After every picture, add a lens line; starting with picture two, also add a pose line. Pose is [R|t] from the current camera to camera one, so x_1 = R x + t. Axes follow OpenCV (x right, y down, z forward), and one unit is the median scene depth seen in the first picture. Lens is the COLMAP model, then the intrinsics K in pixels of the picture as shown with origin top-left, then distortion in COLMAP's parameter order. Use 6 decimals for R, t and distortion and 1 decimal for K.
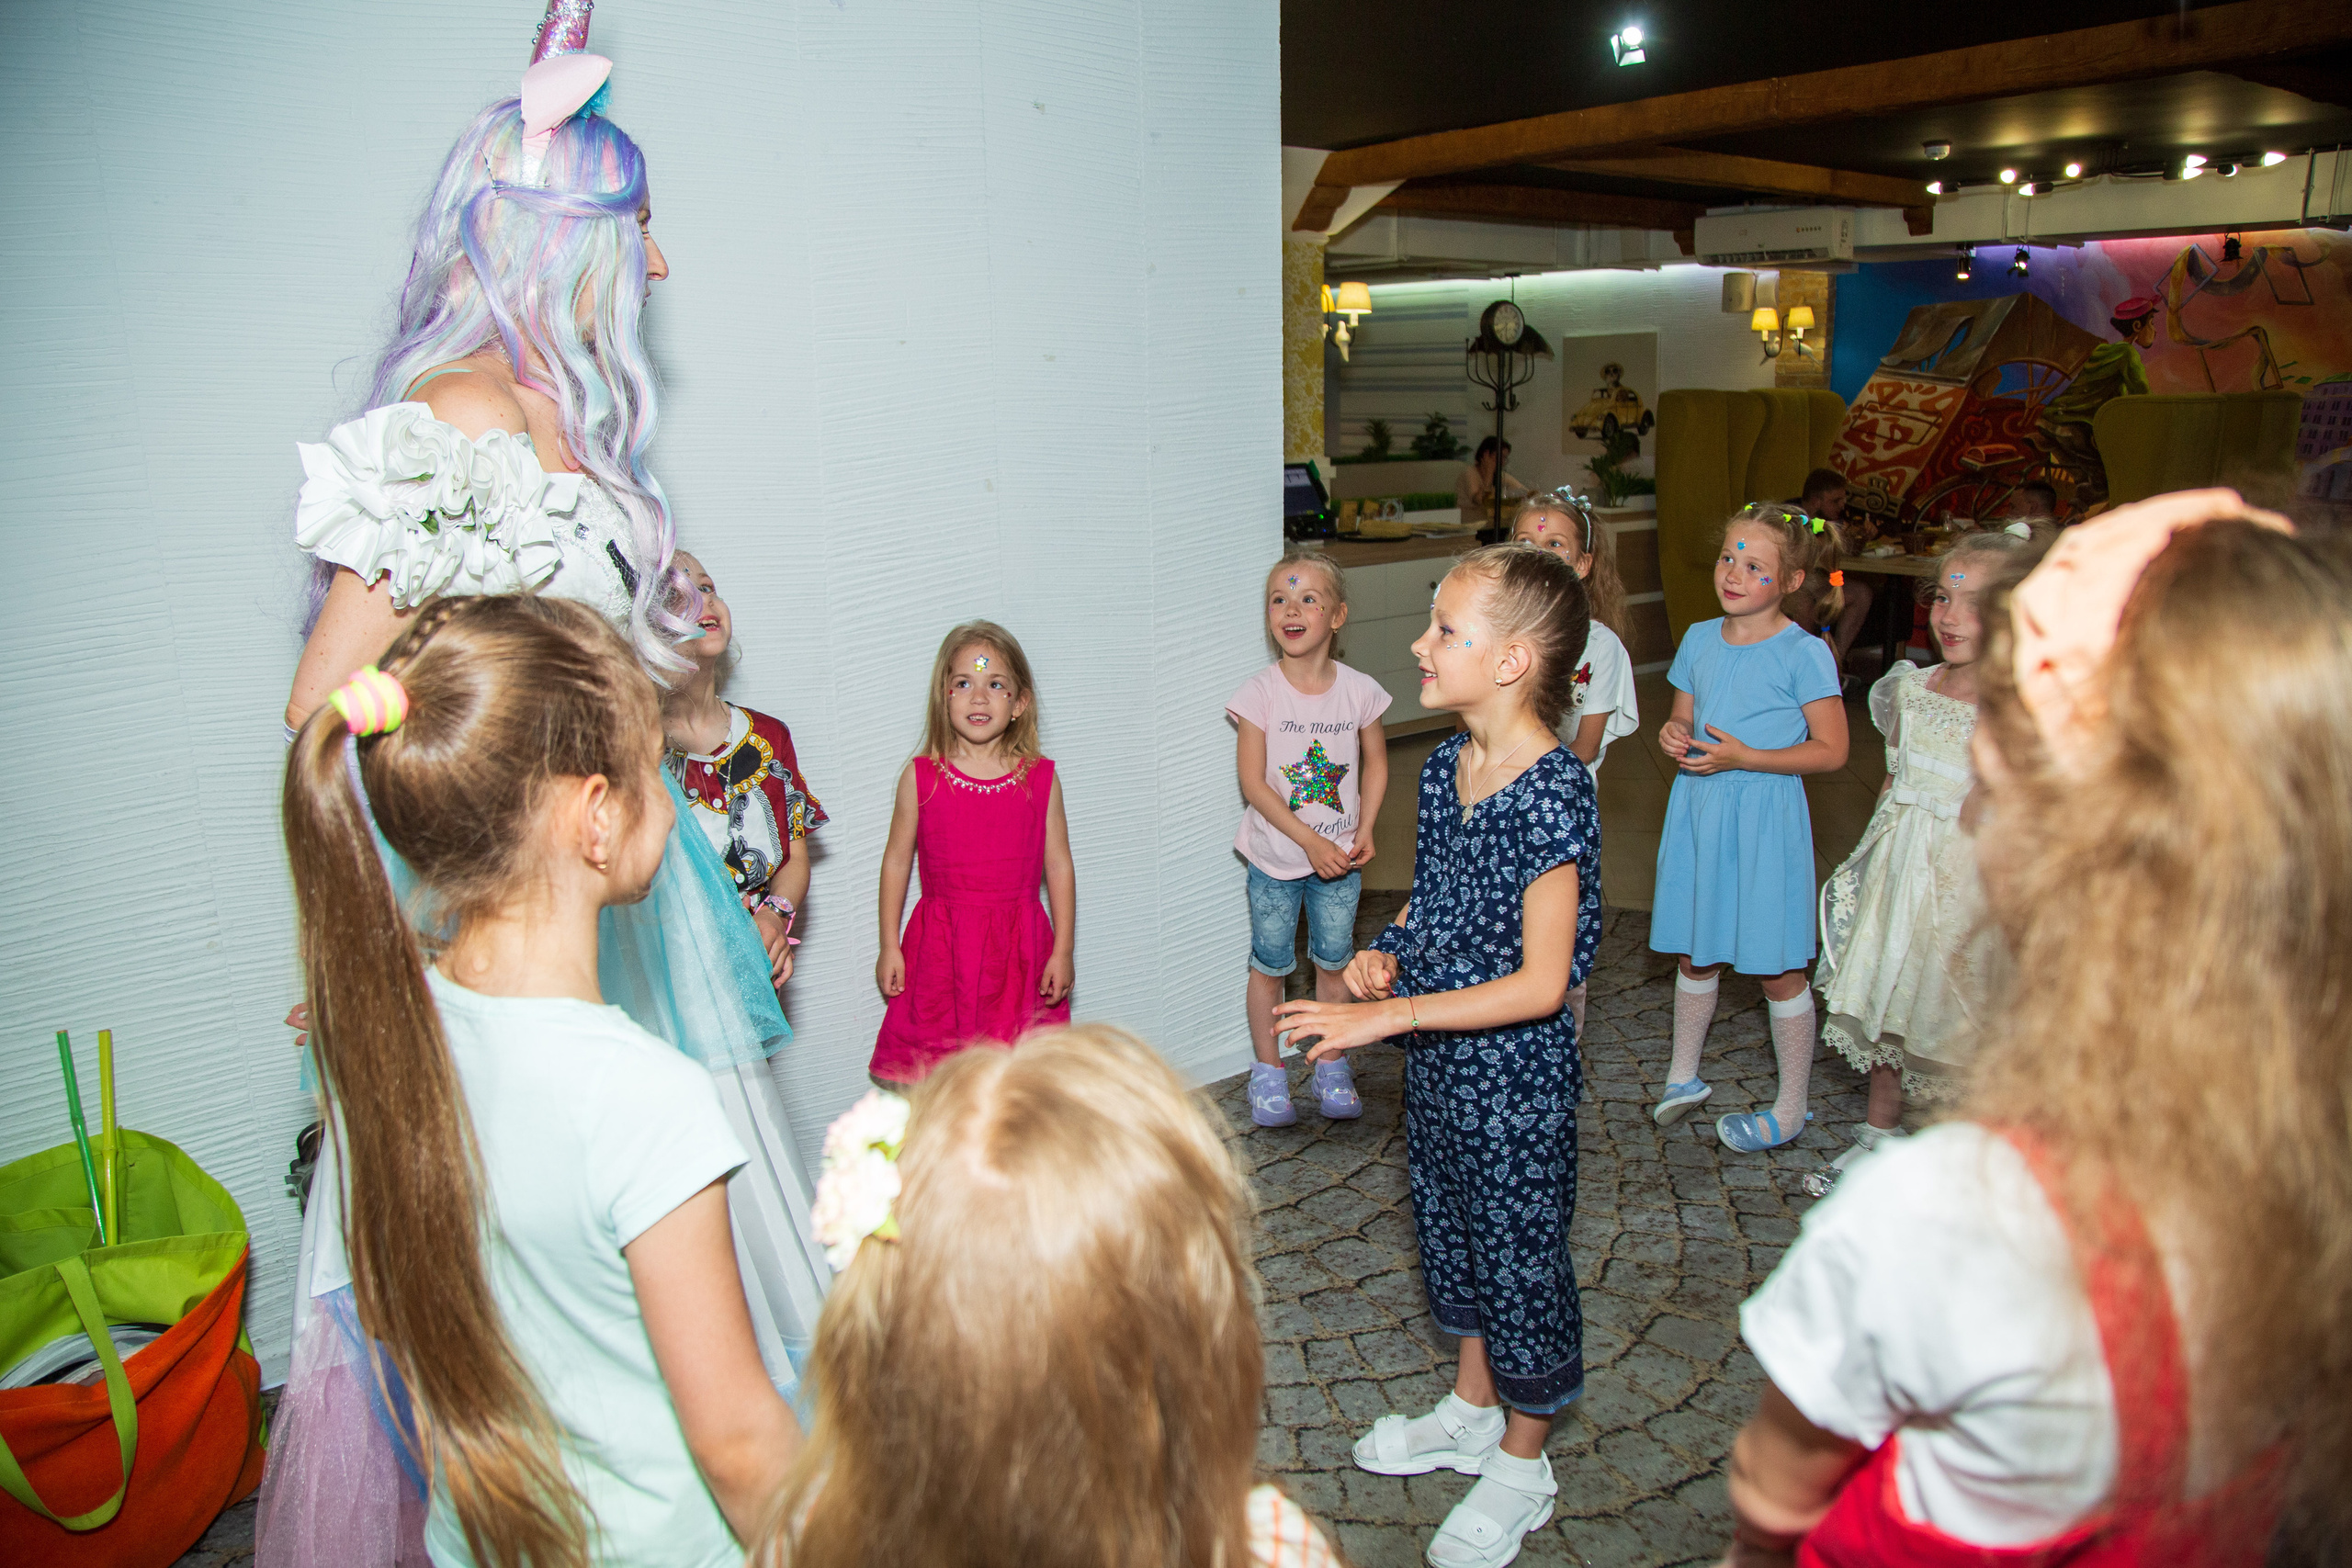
lens RADIAL K [[1625.0, 0, 1176.0], [0, 1625.0, 784.0], [0, 0, 1]] dist [-0.125921, 0.071870]
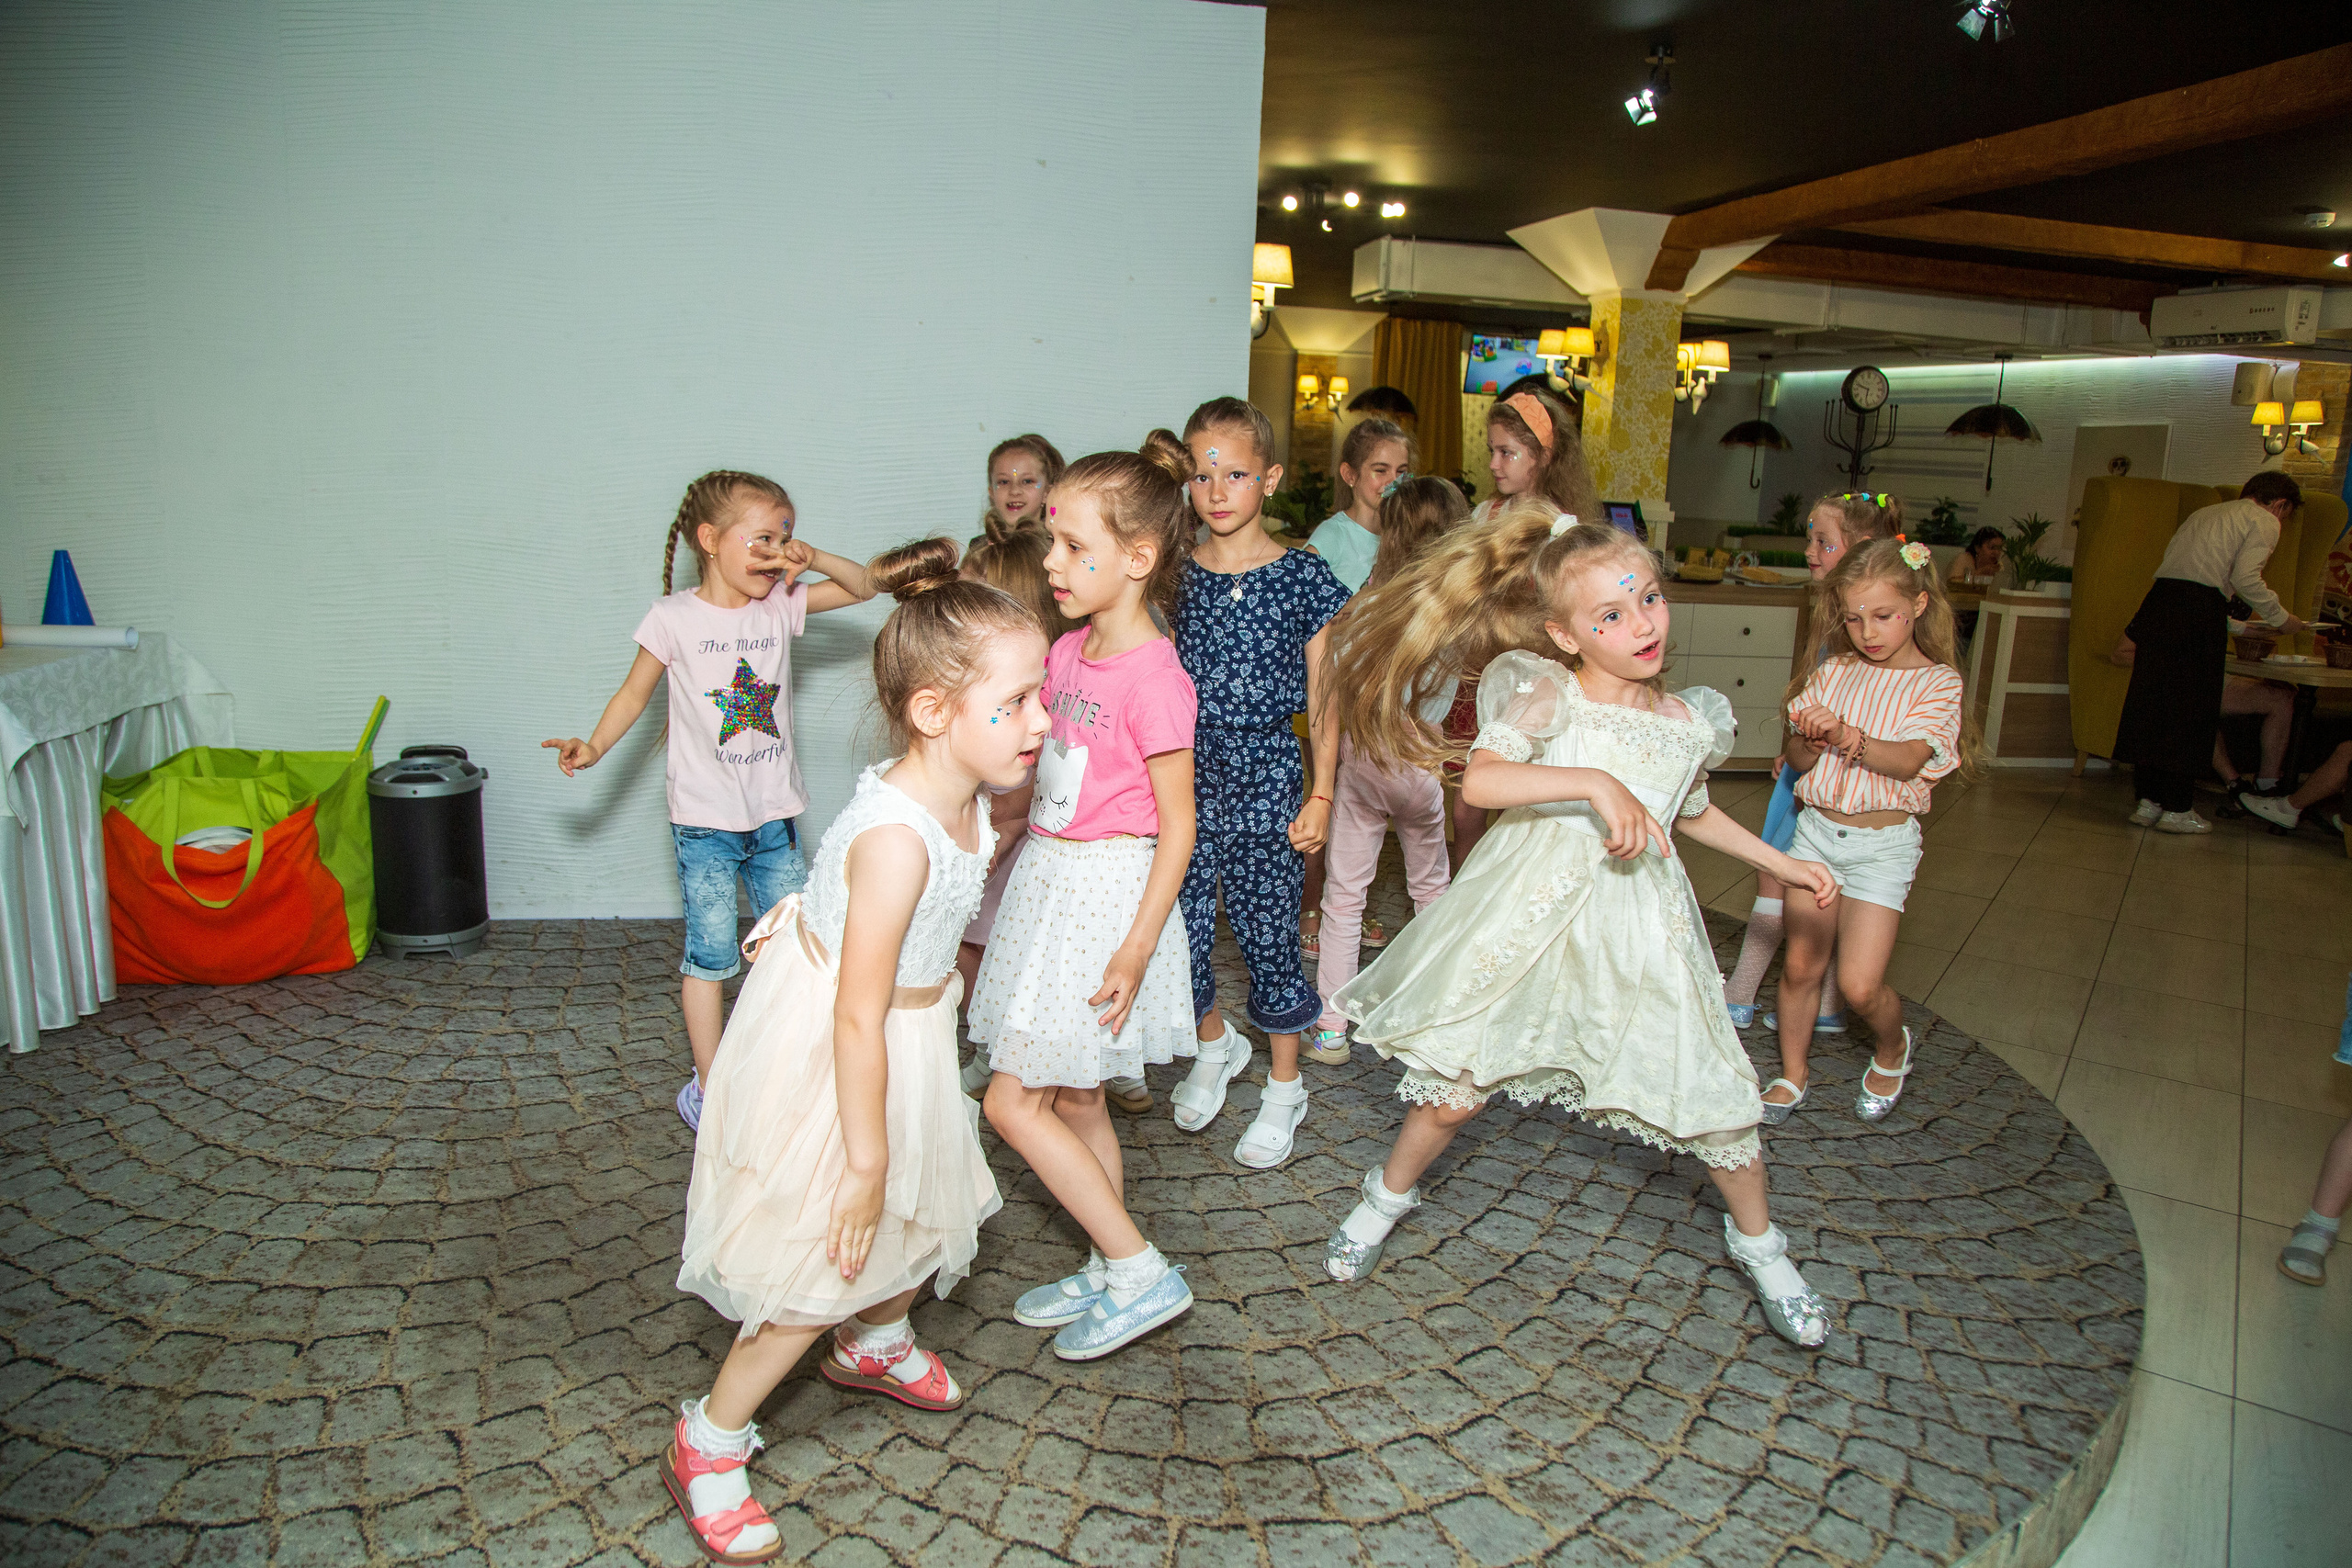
lens RADIAL K [[1602.5, 0, 1176.0], [0, 1602.5, 784.0], [0, 0, 1]] dist [-0.118092, 0.063756]
pose [[0.898089, 0.152466, -0.412542, 0.230613], [-0.169396, 0.985538, -0.004537, 0.036279], [0.405884, 0.073957, 0.910927, -0.061313]]
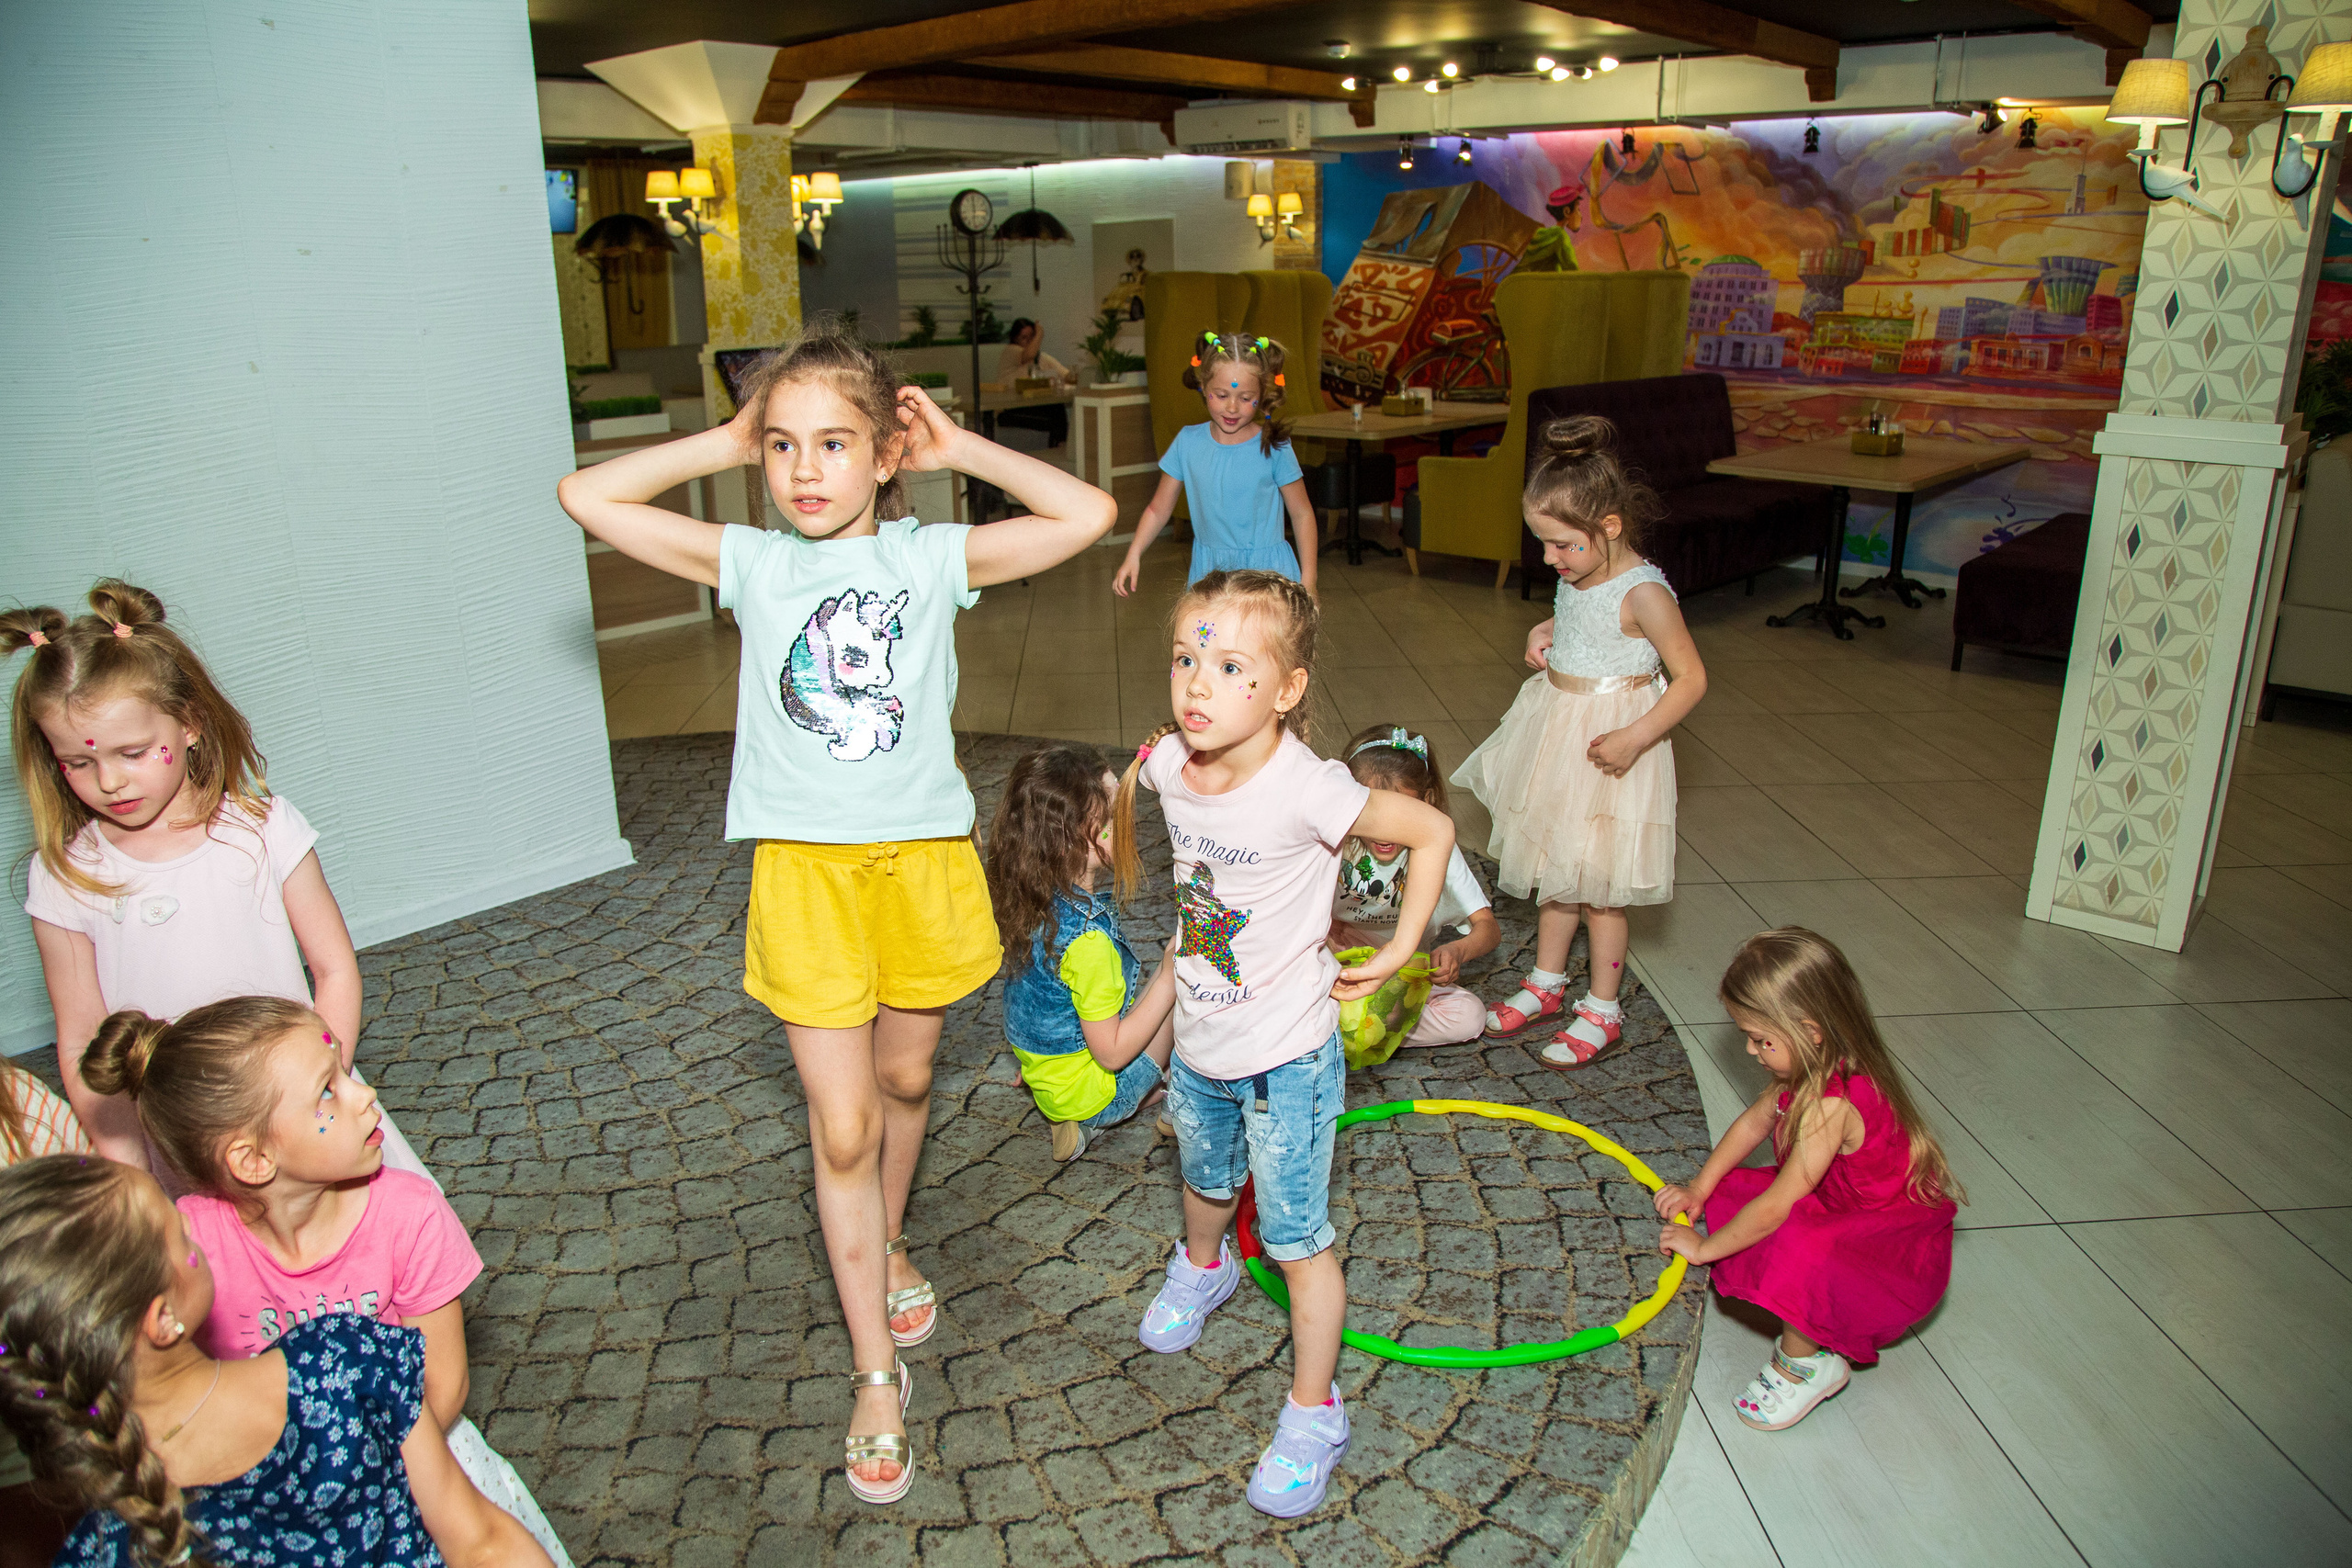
lens RADIAL K [[1602.5, 0, 1176.0], [0, 1602.5, 784.0], [0, 0, 1]] dist [-0.118092, 0.063756]
pose [[0.979828, -0.056022, 0.191830, 0.102404], [0.042621, 0.996400, 0.073289, 0.019179], [-0.195245, -0.063635, 0.978688, -0.070461]]
